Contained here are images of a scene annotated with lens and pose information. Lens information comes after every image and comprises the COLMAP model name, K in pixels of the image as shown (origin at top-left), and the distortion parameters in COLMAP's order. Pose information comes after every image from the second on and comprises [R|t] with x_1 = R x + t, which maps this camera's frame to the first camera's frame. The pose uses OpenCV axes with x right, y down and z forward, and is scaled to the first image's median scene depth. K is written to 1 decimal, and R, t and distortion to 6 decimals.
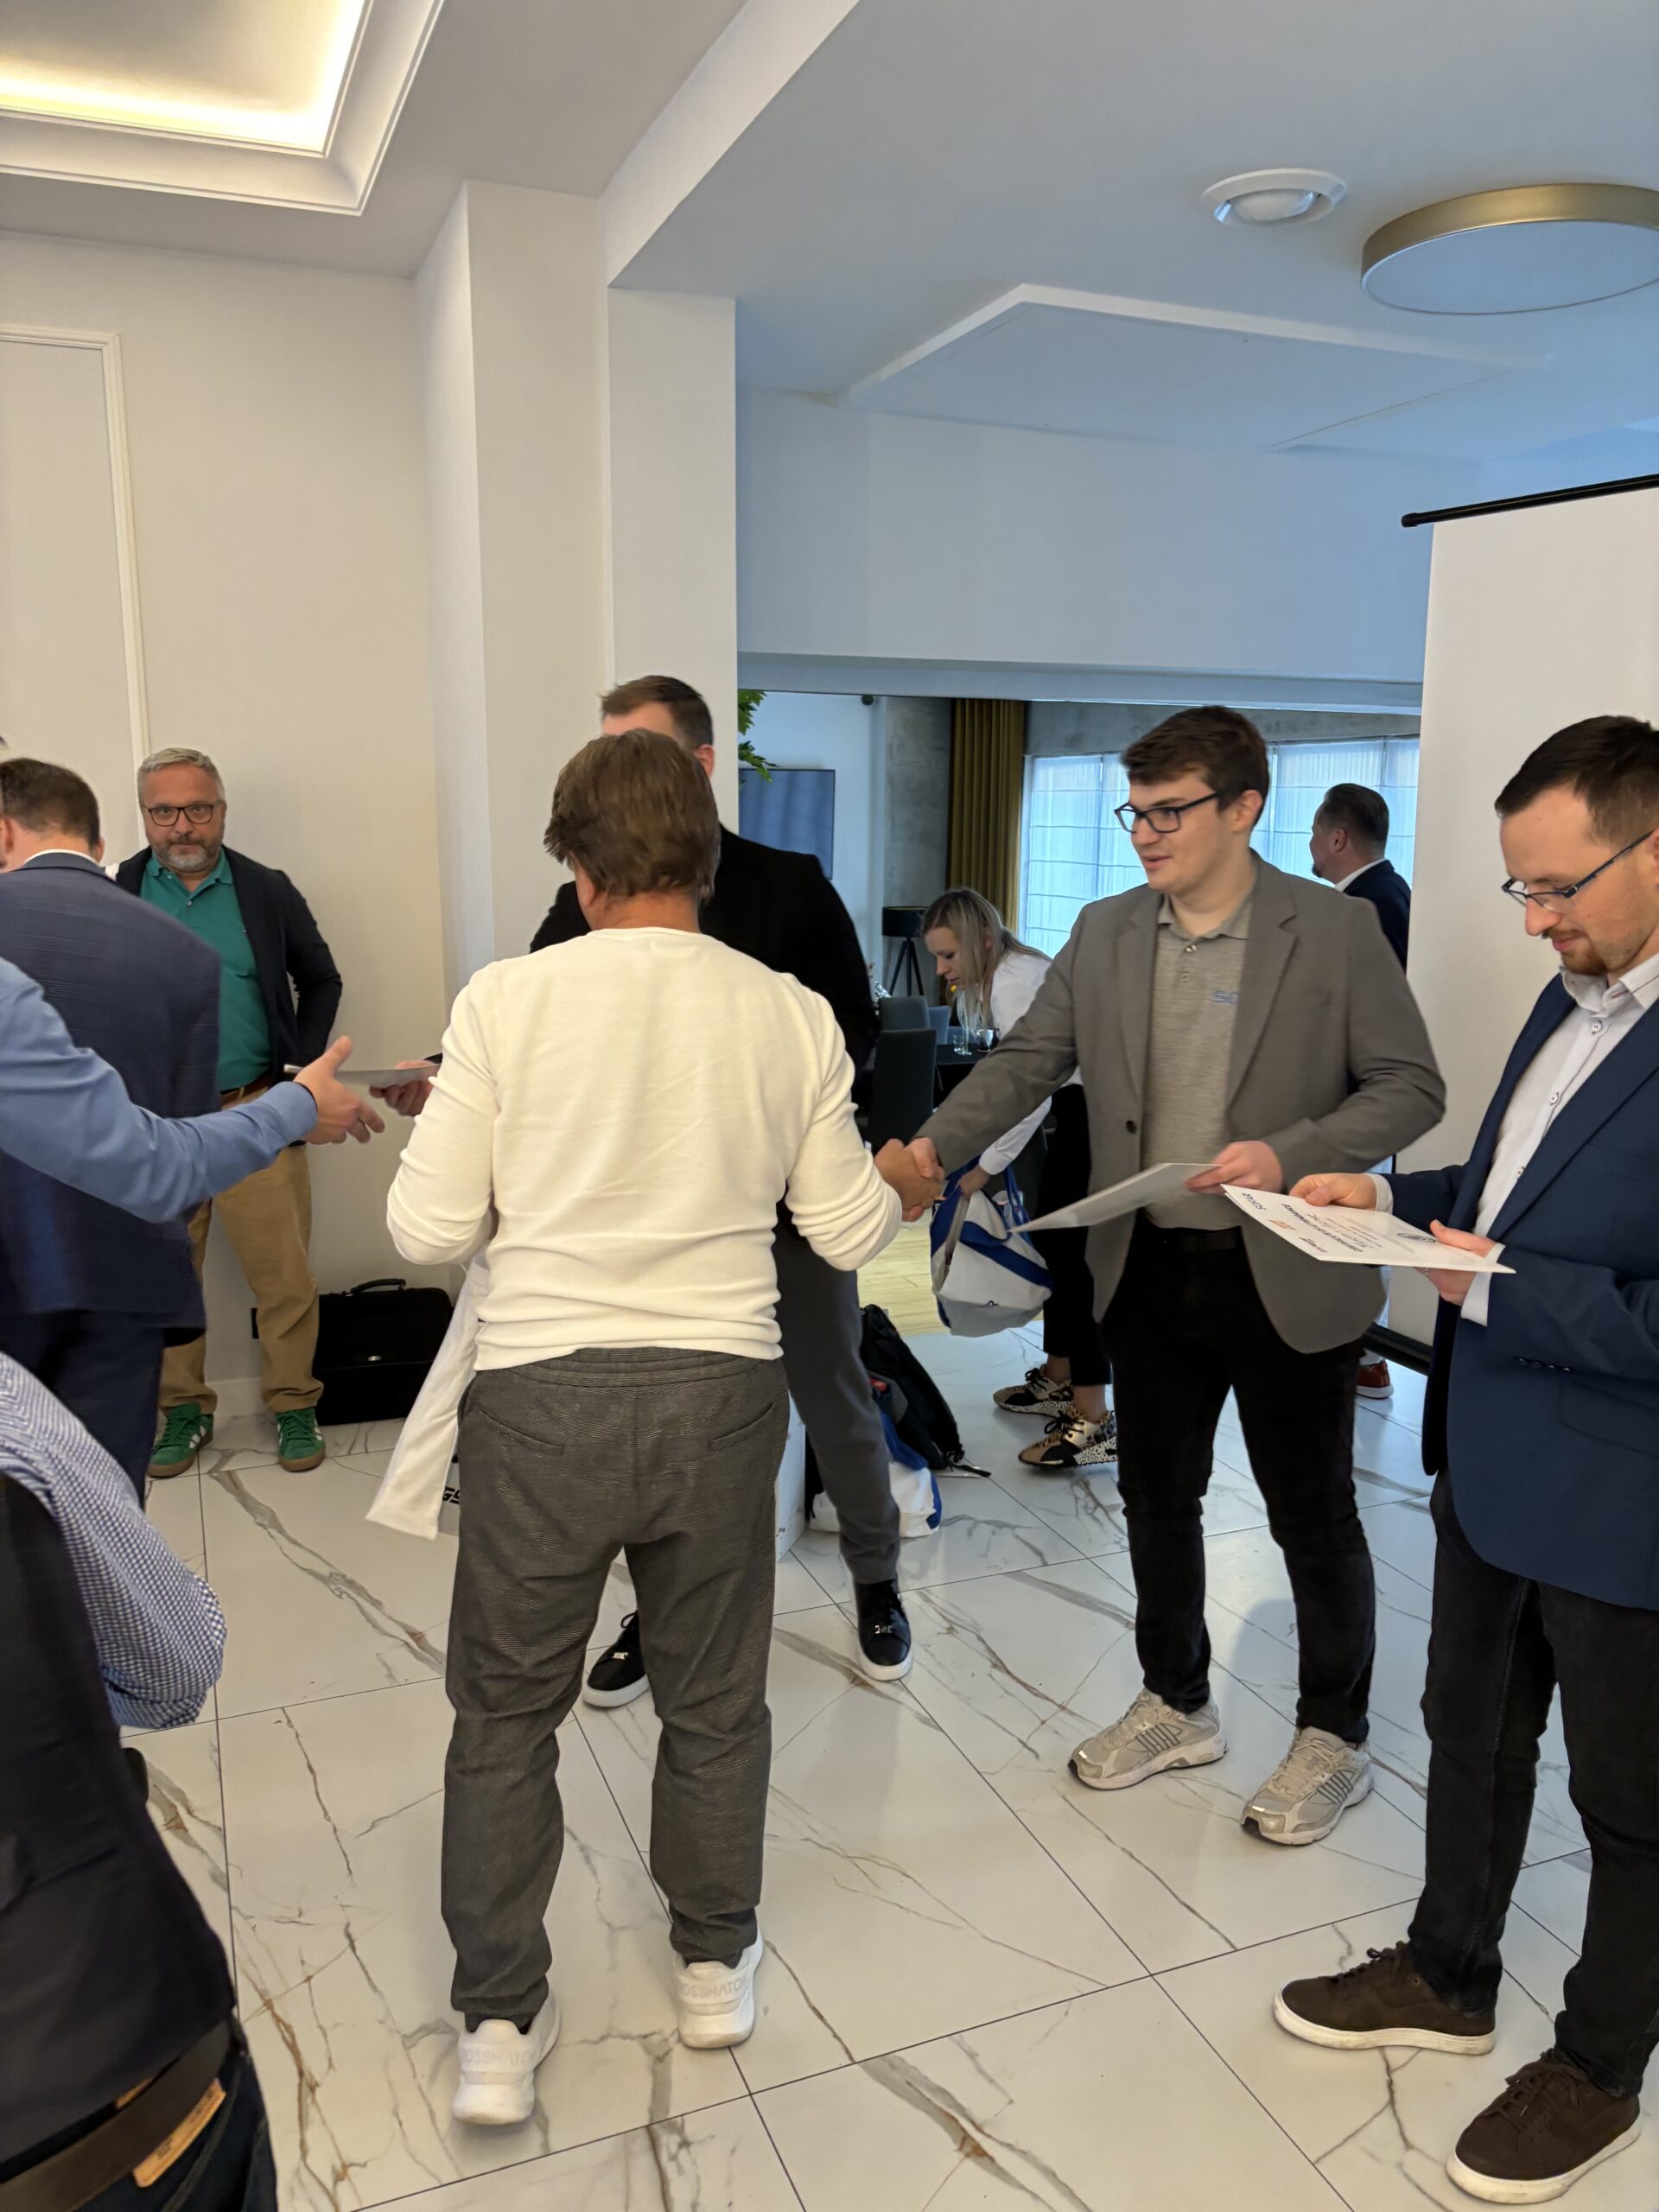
lens RADIAL K [[1679.3, 0, 838.4], [0, 1679.3, 1110.8], [0, 0, 1]] dist [0.050252, -0.049286]
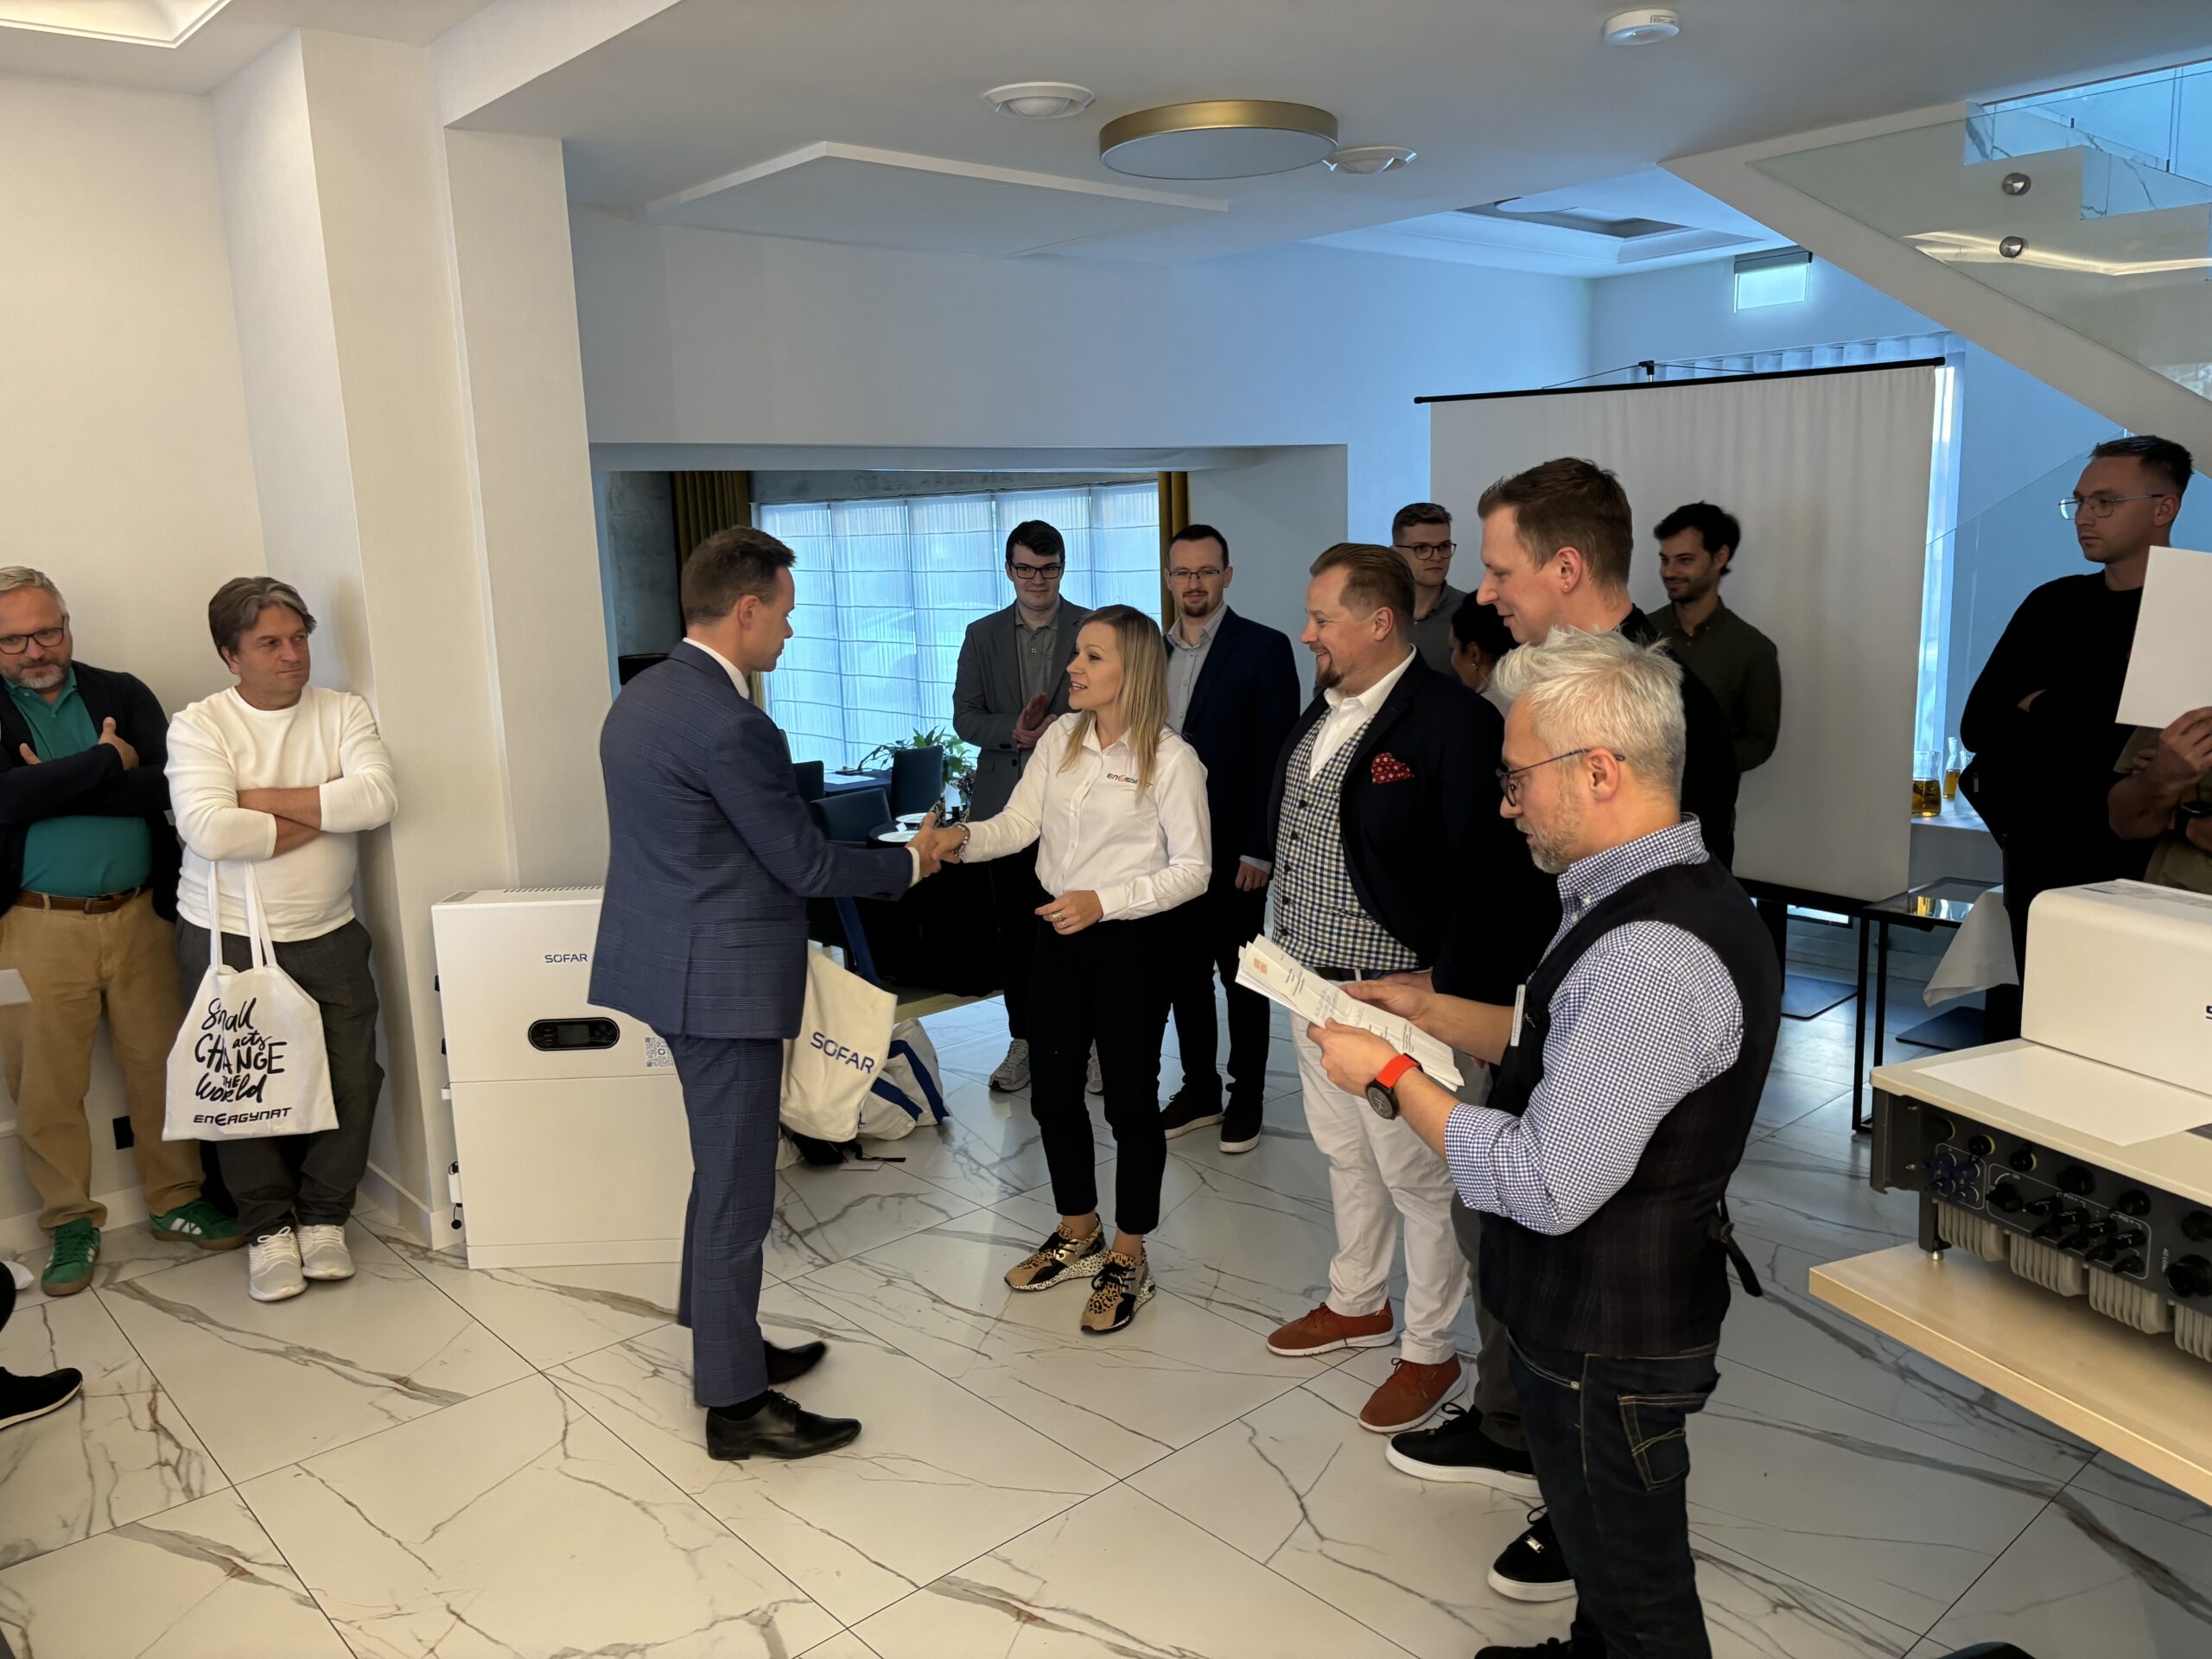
lens RADIAL K [[1679.3, 0, 1118.6], [0, 1679.3, 823.8], [0, 0, 1]] dist [0.050252, -0.049286]
pose [[0.939095, -0.097271, 0.329604, -0.132084], [0.099984, 0.994951, 0.008755, -0.005646], [-0.328791, 0.024734, 0.944079, -0.165101]]
